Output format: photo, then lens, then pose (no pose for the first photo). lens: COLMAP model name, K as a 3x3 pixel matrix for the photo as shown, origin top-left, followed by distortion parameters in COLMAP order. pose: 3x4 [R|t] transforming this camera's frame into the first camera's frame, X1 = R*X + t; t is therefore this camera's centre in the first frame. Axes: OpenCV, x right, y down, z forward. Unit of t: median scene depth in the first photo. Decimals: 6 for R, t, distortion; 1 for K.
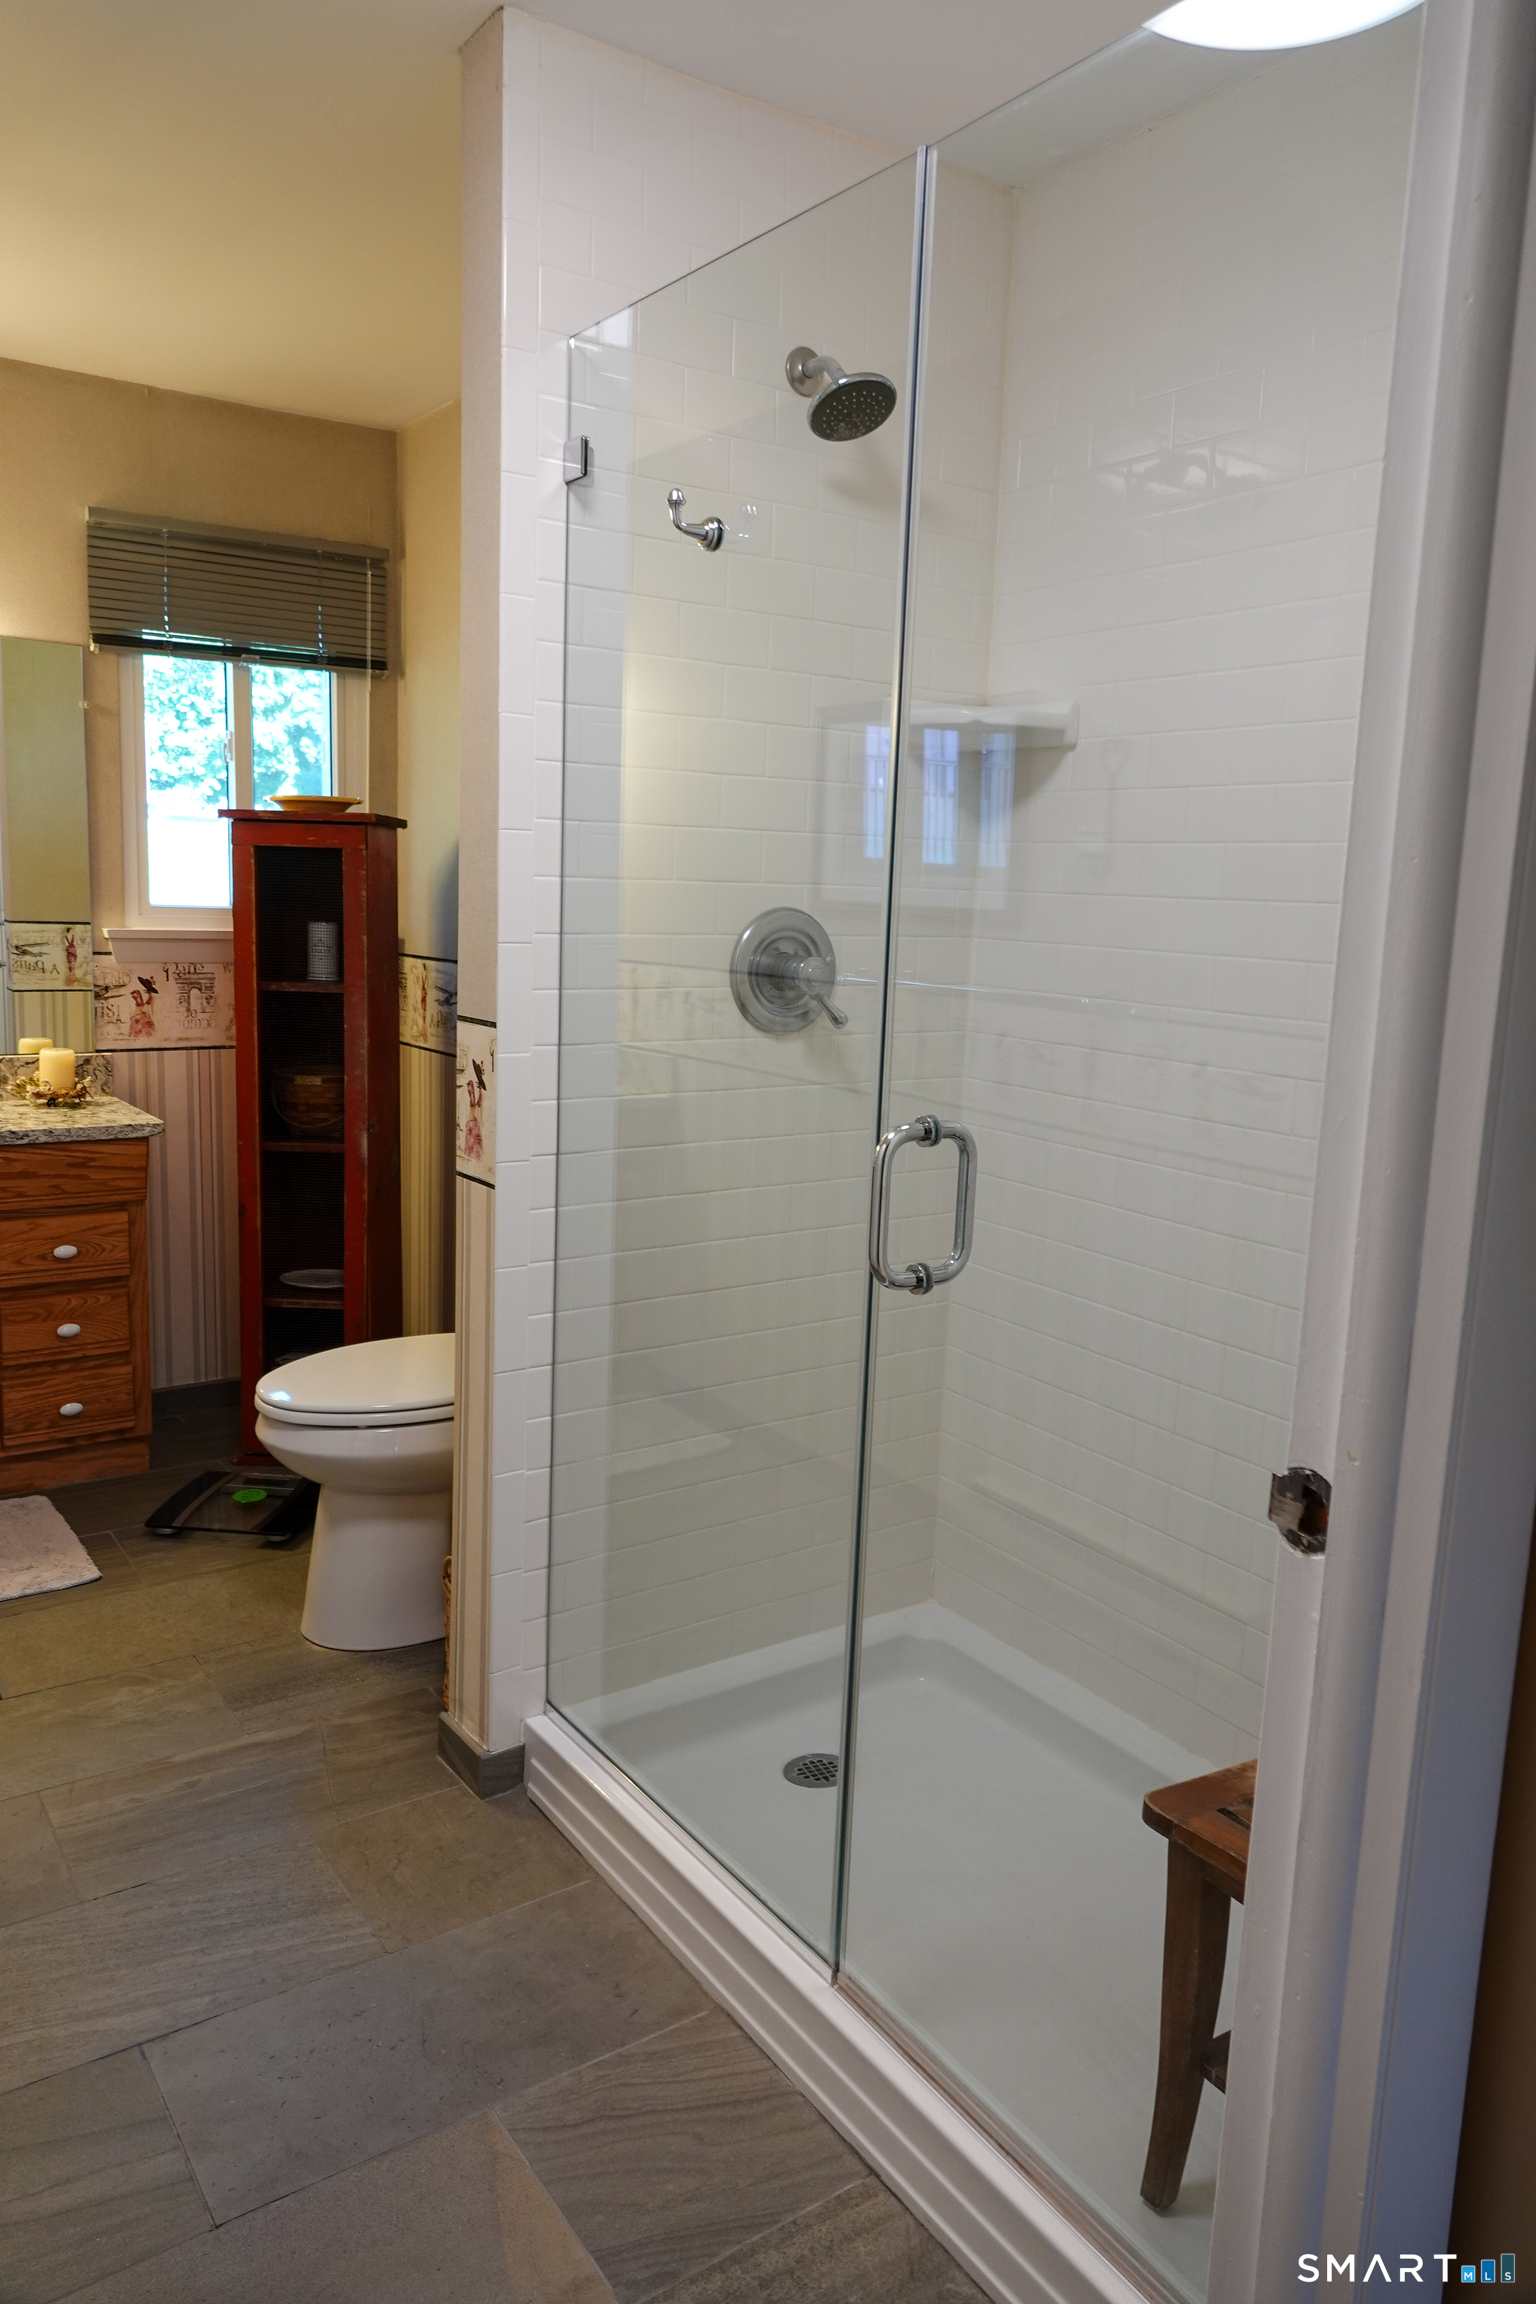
lens RADIAL K [[1591.2, 0, 768.0], [0, 1591.2, 1152.0], [0, 0, 1]] dist [0.006469, 0.001043]
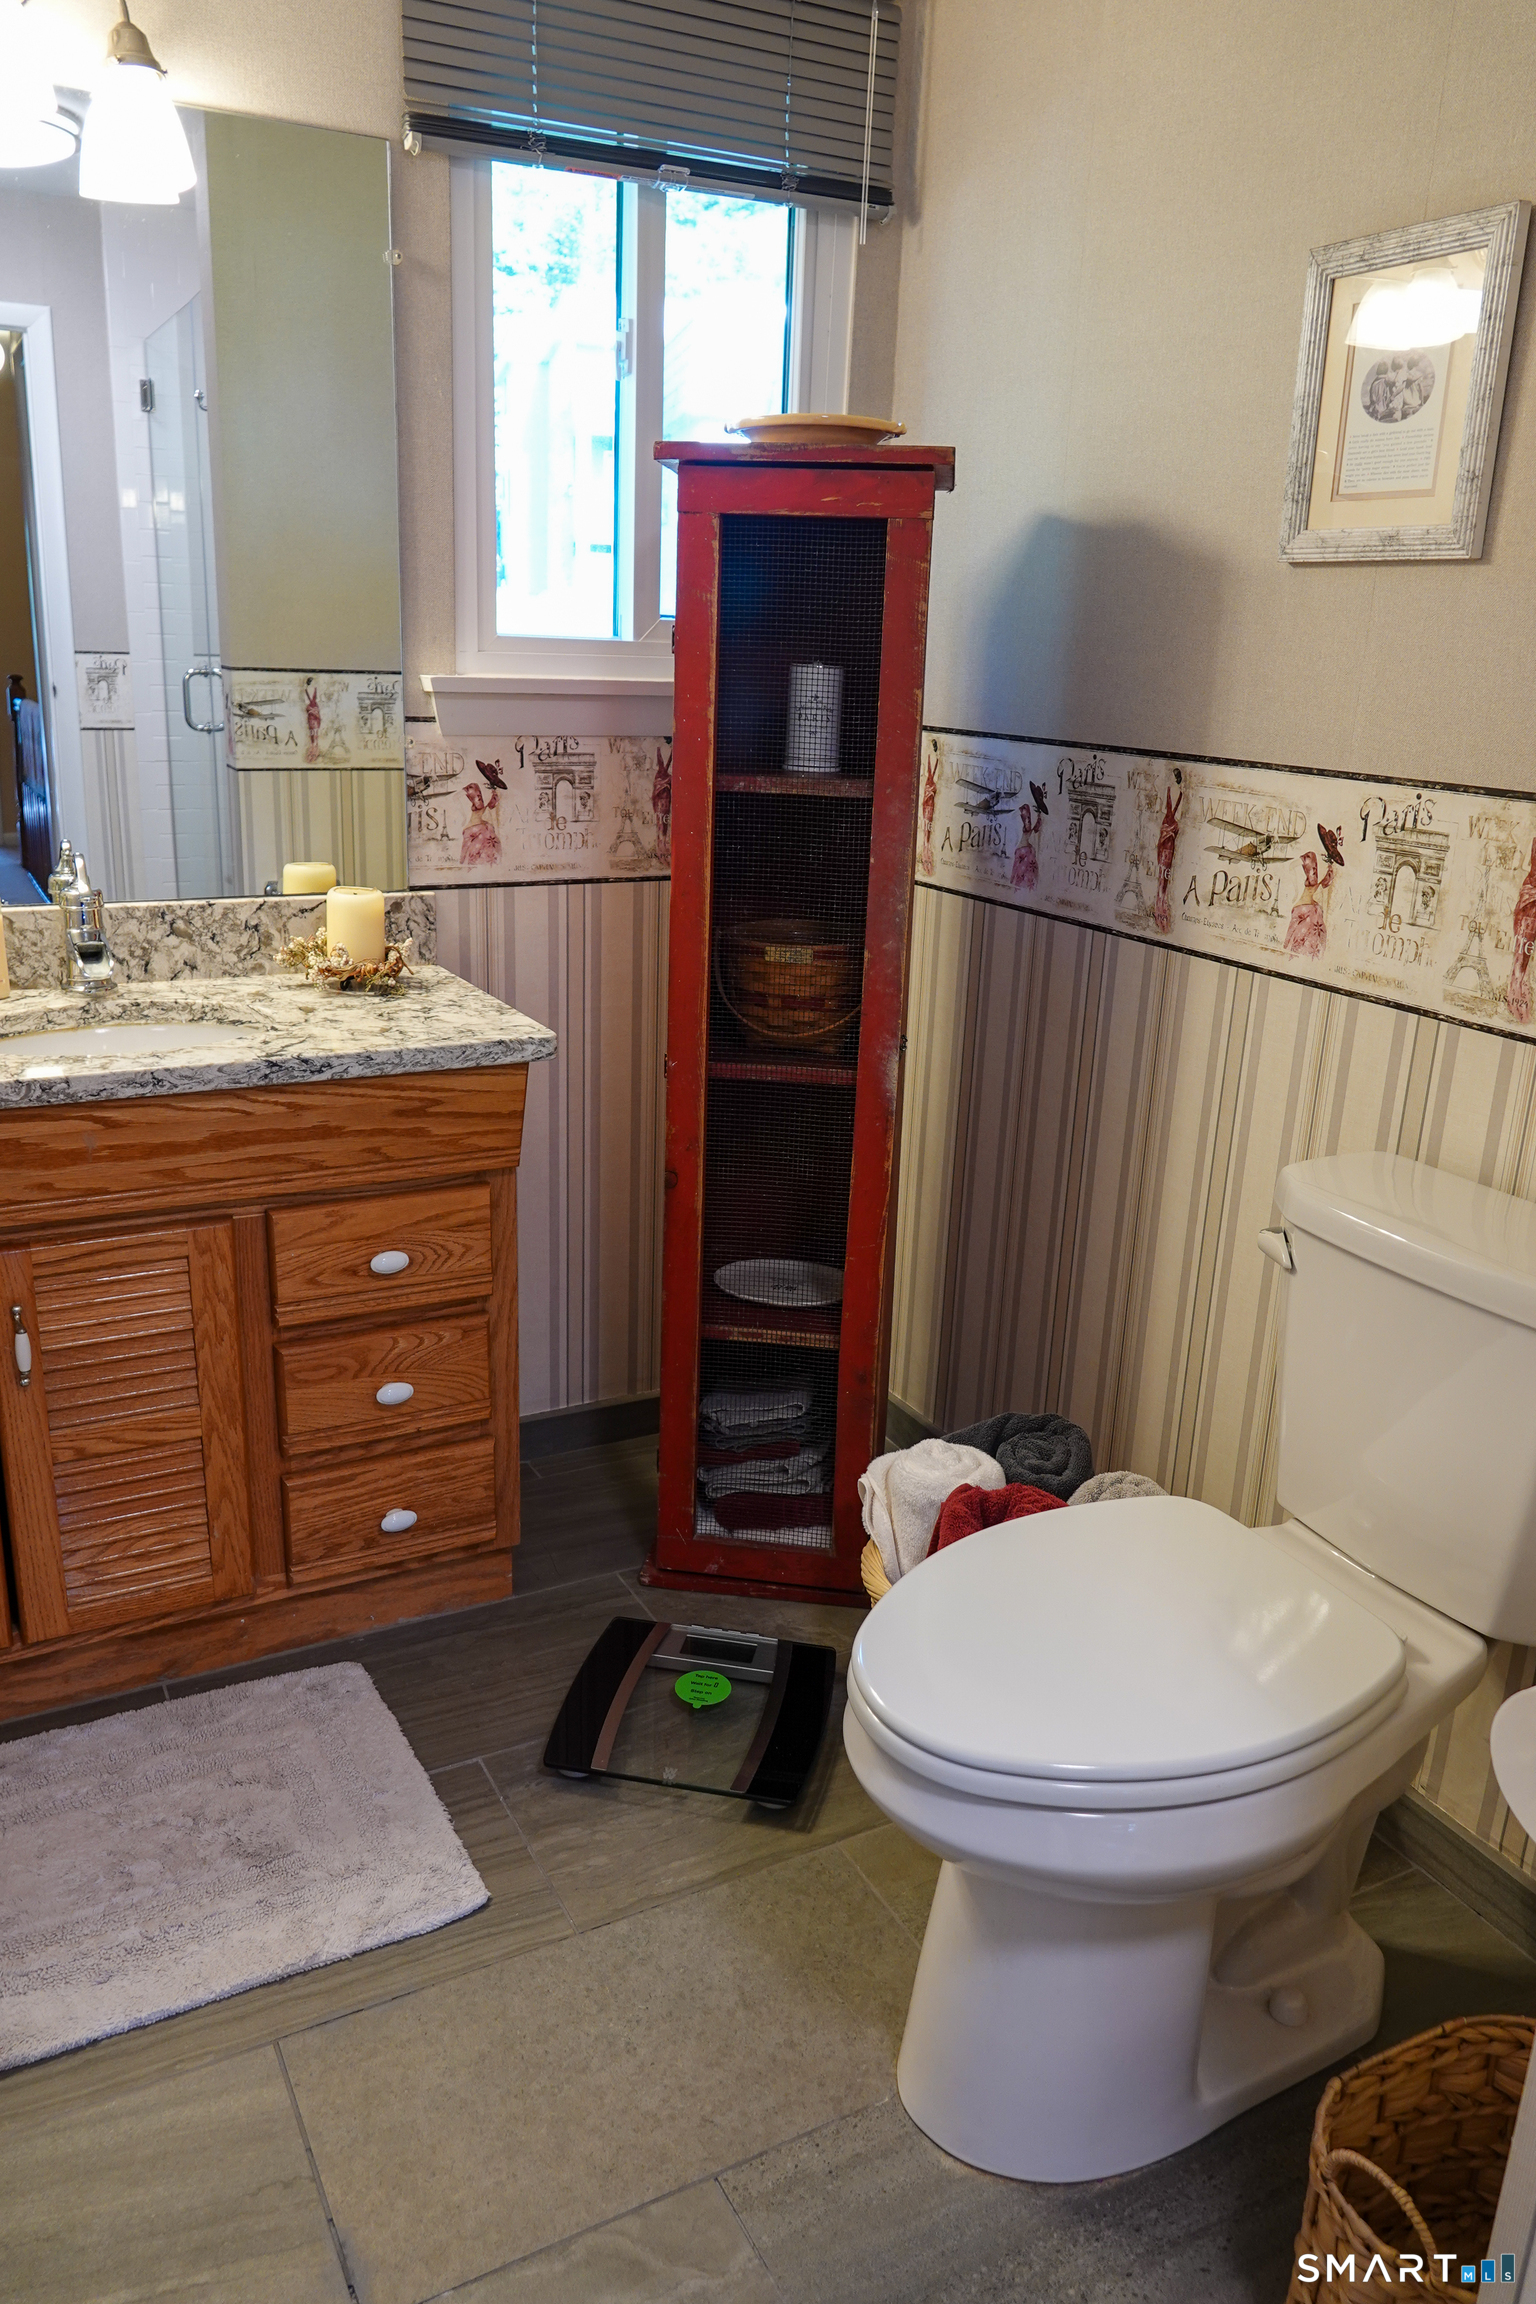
lens RADIAL K [[1652.9, 0, 768.0], [0, 1652.9, 1152.0], [0, 0, 1]] dist [-0.001957, -0.005495]
pose [[0.994032, 0.033746, -0.103739, -0.232024], [-0.019495, 0.990595, 0.135433, -0.054386], [0.107333, -0.132603, 0.985341, 0.413337]]
